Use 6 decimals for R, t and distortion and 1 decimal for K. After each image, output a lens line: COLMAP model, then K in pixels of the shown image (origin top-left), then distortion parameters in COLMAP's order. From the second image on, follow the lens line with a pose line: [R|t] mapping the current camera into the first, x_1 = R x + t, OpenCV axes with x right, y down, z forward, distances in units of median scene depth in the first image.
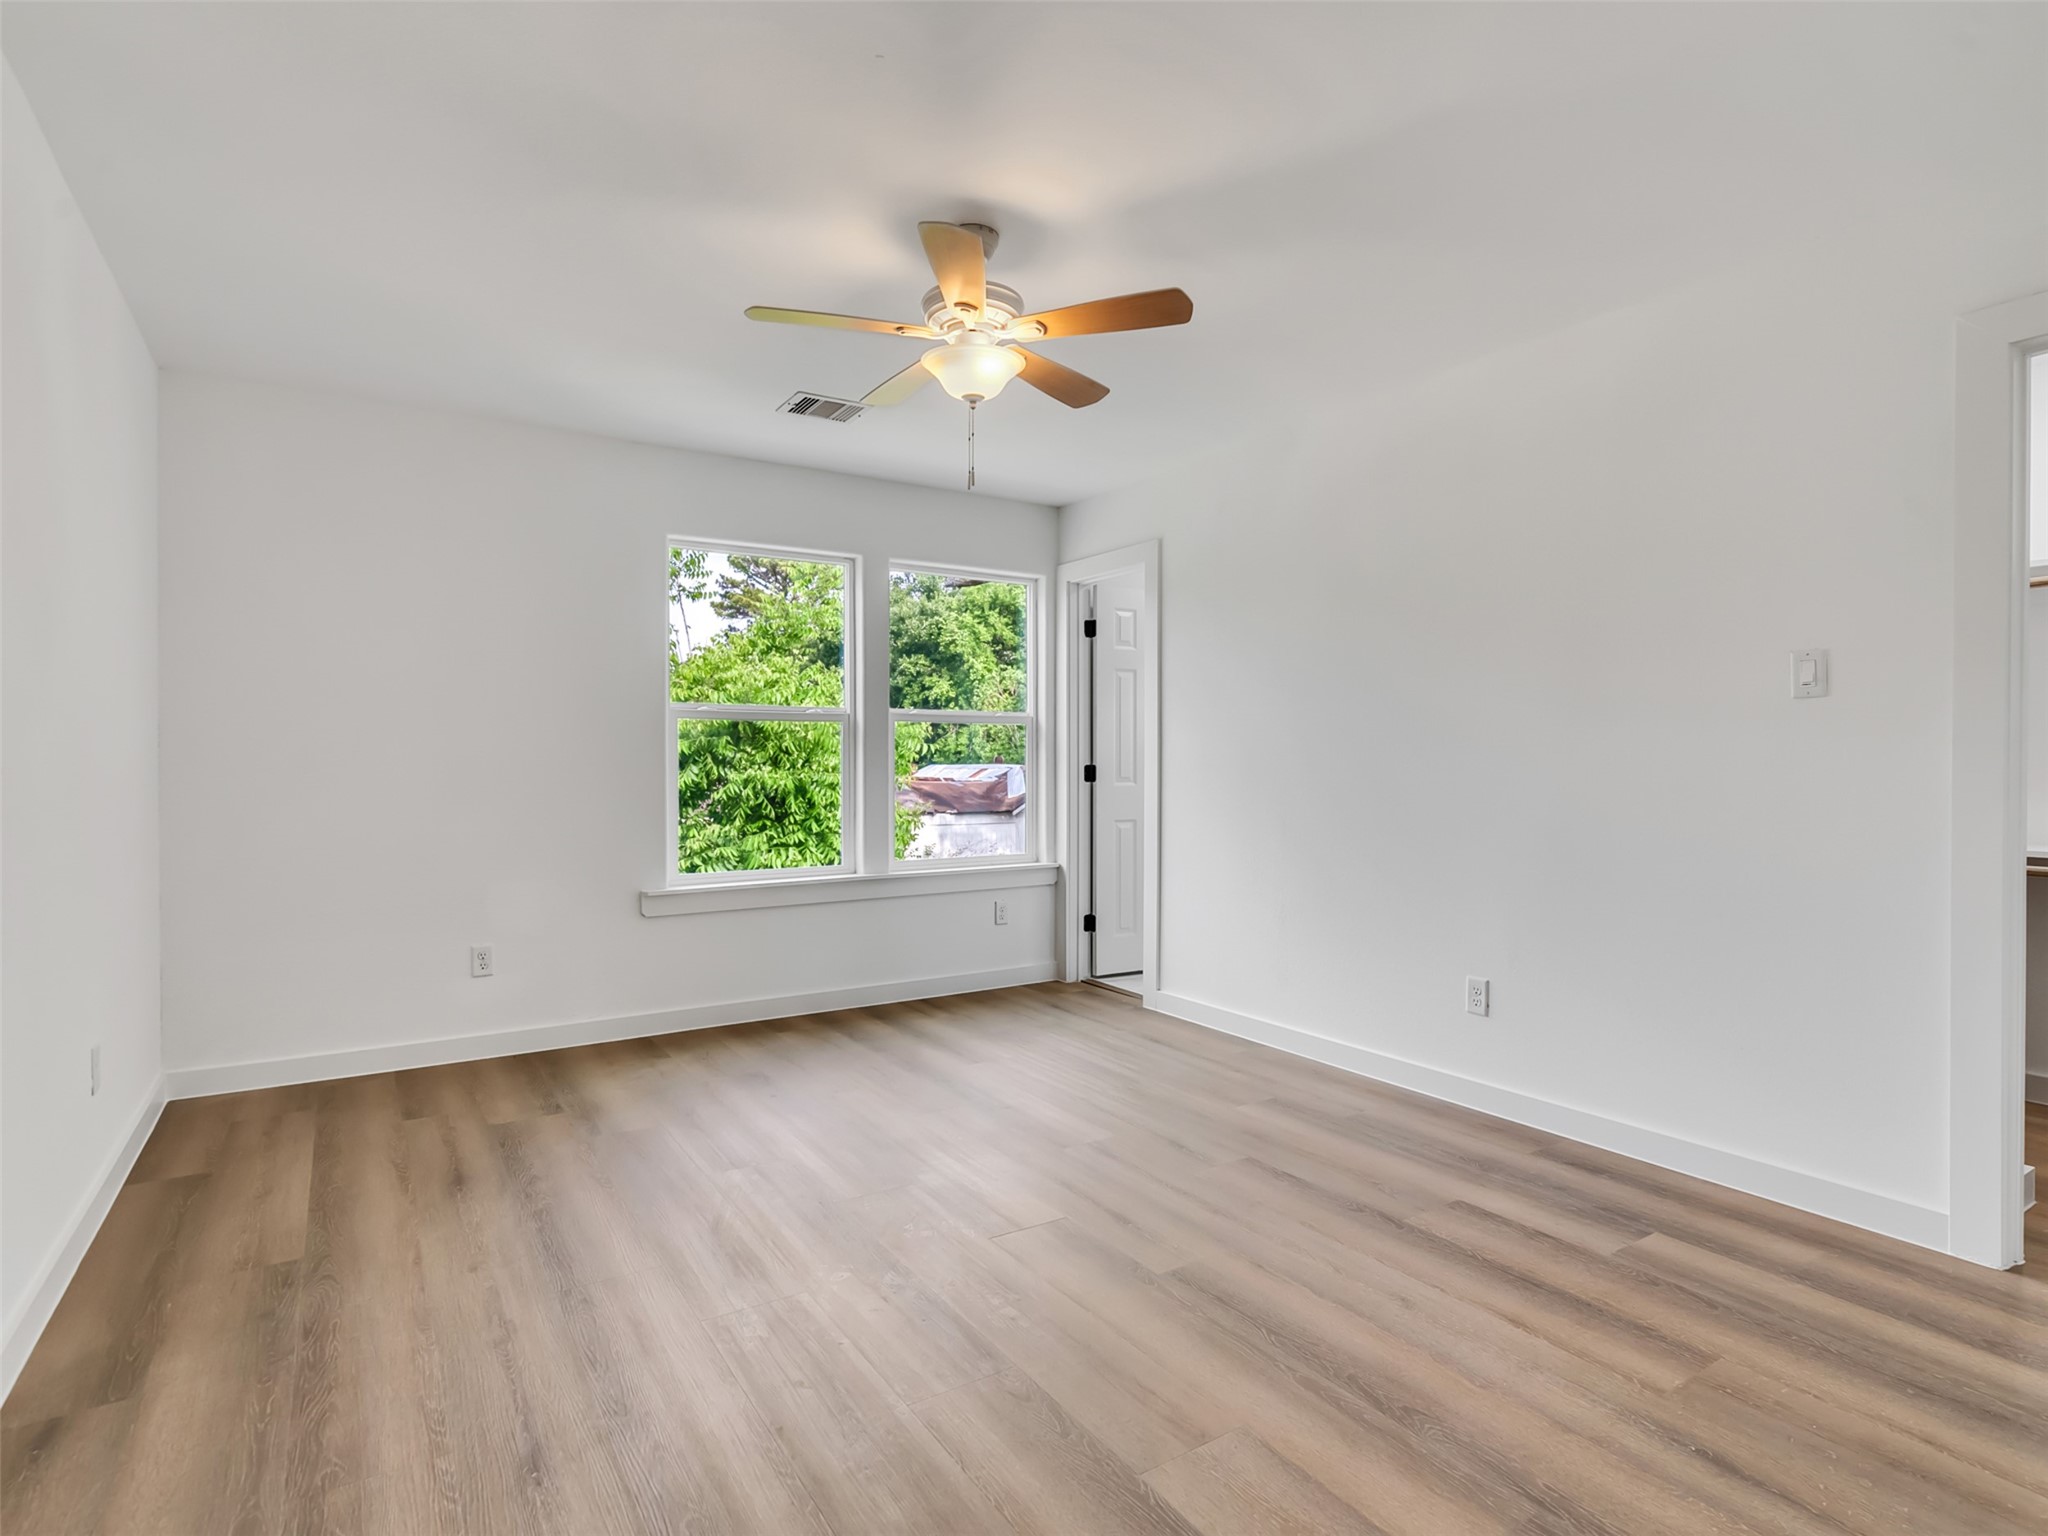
lens RADIAL K [[1045.1, 0, 1011.0], [0, 1045.1, 757.0], [0, 0, 1]] dist [-0.005020, 0.004226]
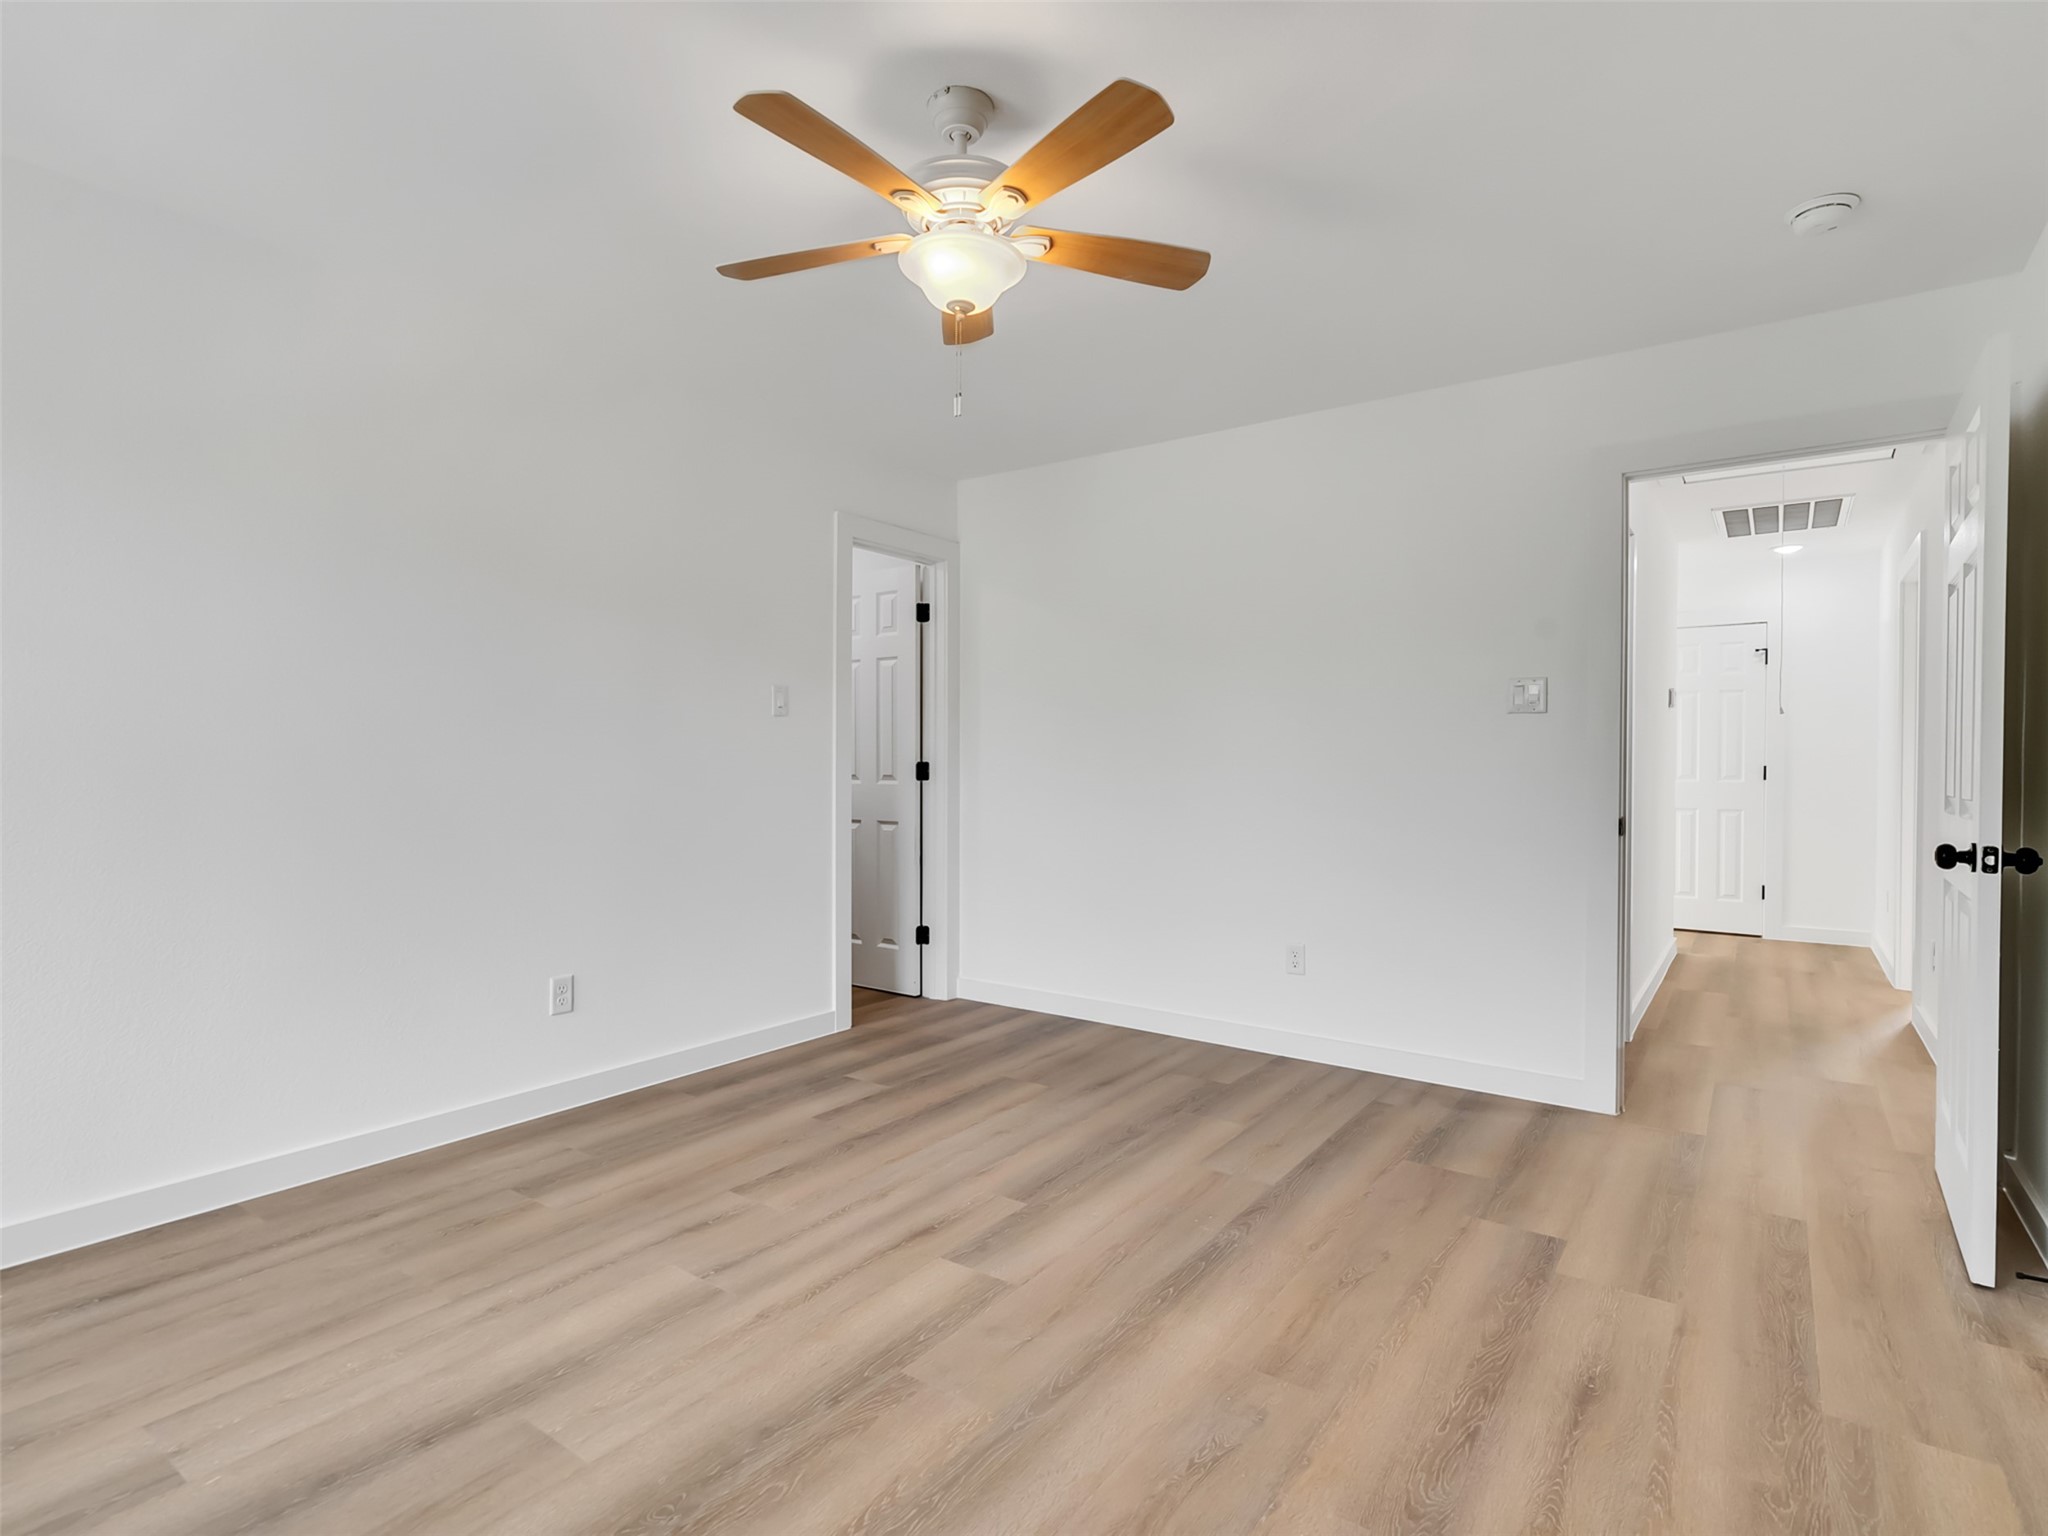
lens RADIAL K [[1045.1, 0, 1004.4], [0, 1045.1, 774.5], [0, 0, 1]] dist [-0.005020, 0.004226]
pose [[-0.361760, -0.015286, 0.932146, -0.808018], [-0.011439, 0.999863, 0.011957, 0.006921], [-0.932201, -0.006338, -0.361886, 1.272558]]
